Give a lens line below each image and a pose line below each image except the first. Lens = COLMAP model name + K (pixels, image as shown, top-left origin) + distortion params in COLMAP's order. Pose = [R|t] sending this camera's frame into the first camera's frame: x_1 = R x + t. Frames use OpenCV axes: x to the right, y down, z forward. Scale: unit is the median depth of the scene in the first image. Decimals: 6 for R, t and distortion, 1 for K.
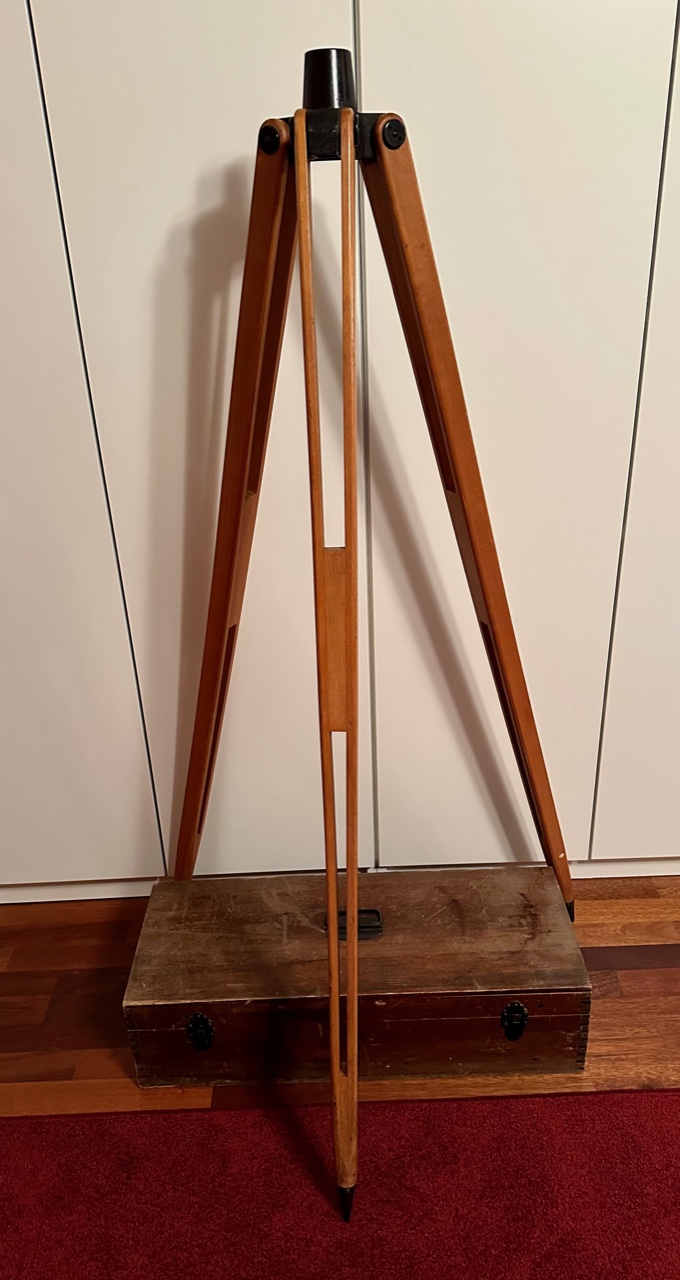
lens RADIAL K [[935.2, 0, 344.9], [0, 935.2, 661.4], [0, 0, 1]] dist [0.104844, -0.196903]
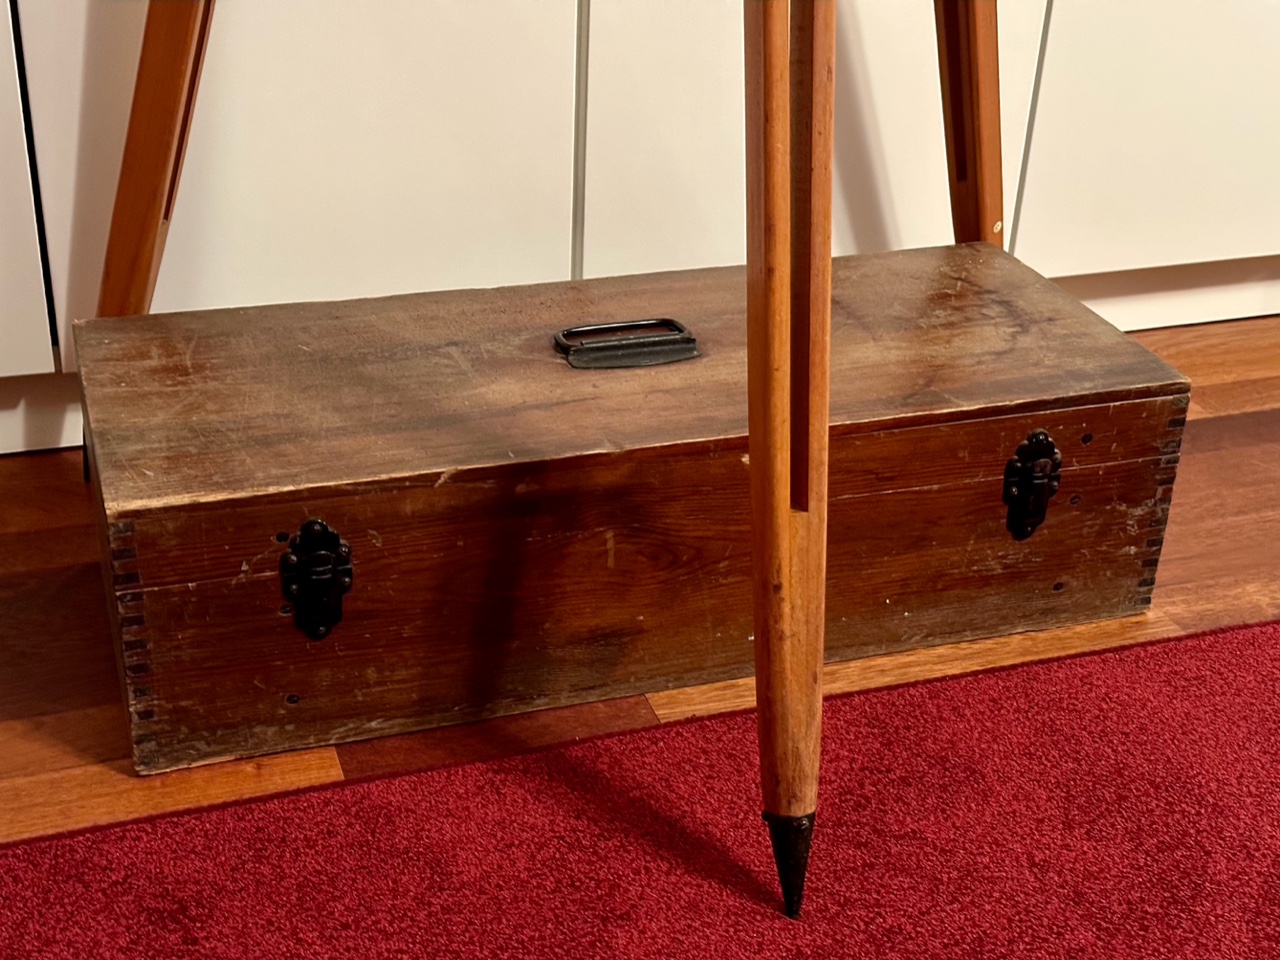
lens RADIAL K [[1777.0, 0, 640.0], [0, 1777.0, 480.0], [0, 0, 1]] dist [0.134999, -0.038076]
pose [[0.945991, -0.079095, 0.314396, -0.246907], [0.074802, 0.996867, 0.025715, 0.334139], [-0.315445, -0.000808, 0.948944, 0.263166]]
